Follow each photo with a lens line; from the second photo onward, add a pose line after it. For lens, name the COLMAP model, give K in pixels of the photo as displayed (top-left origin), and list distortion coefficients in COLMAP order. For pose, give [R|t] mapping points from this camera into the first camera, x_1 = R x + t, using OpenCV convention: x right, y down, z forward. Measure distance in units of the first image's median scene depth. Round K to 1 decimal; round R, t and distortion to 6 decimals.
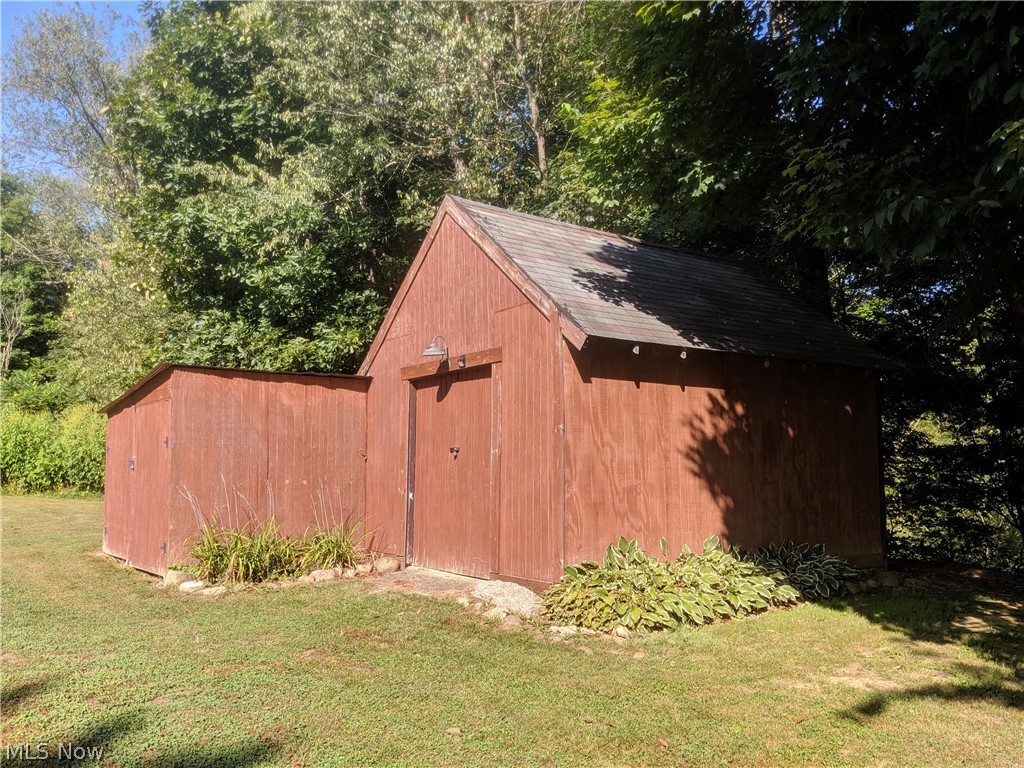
lens RADIAL K [[828.9, 0, 535.9], [0, 828.9, 412.5], [0, 0, 1]] dist [0.038652, -0.071552]
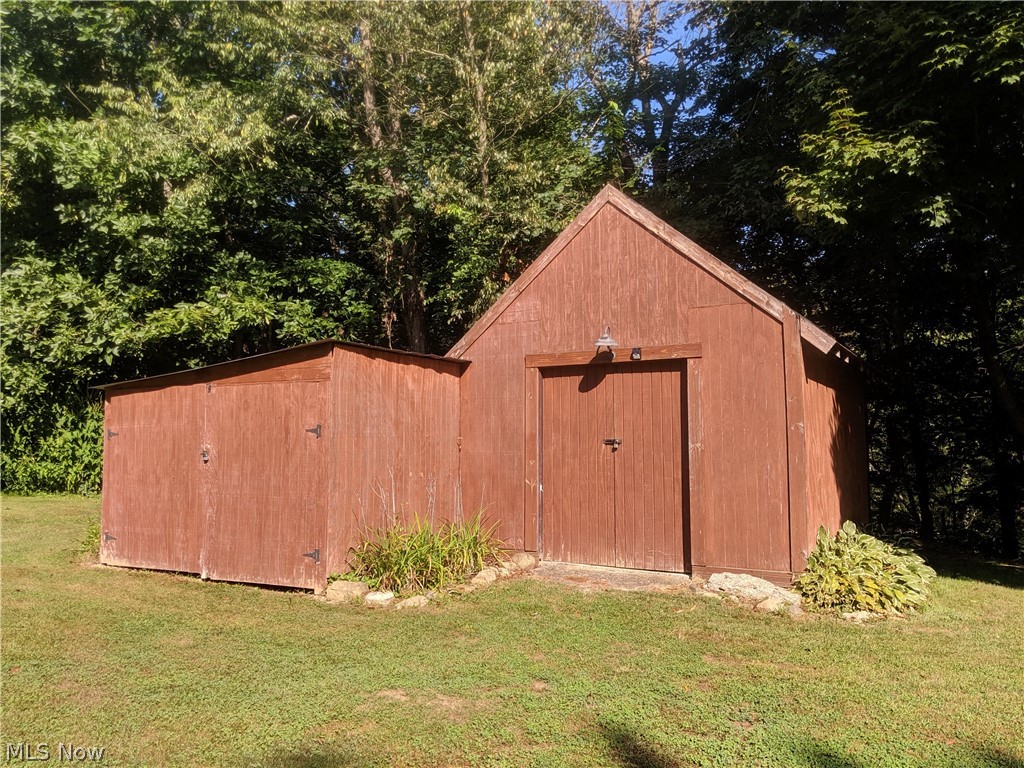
lens RADIAL K [[828.9, 0, 509.3], [0, 828.9, 382.4], [0, 0, 1]] dist [0.038652, -0.071552]
pose [[0.914061, 0.034561, 0.404102, -0.586819], [-0.031013, 0.999402, -0.015323, -0.006686], [-0.404390, 0.001473, 0.914586, 0.137537]]
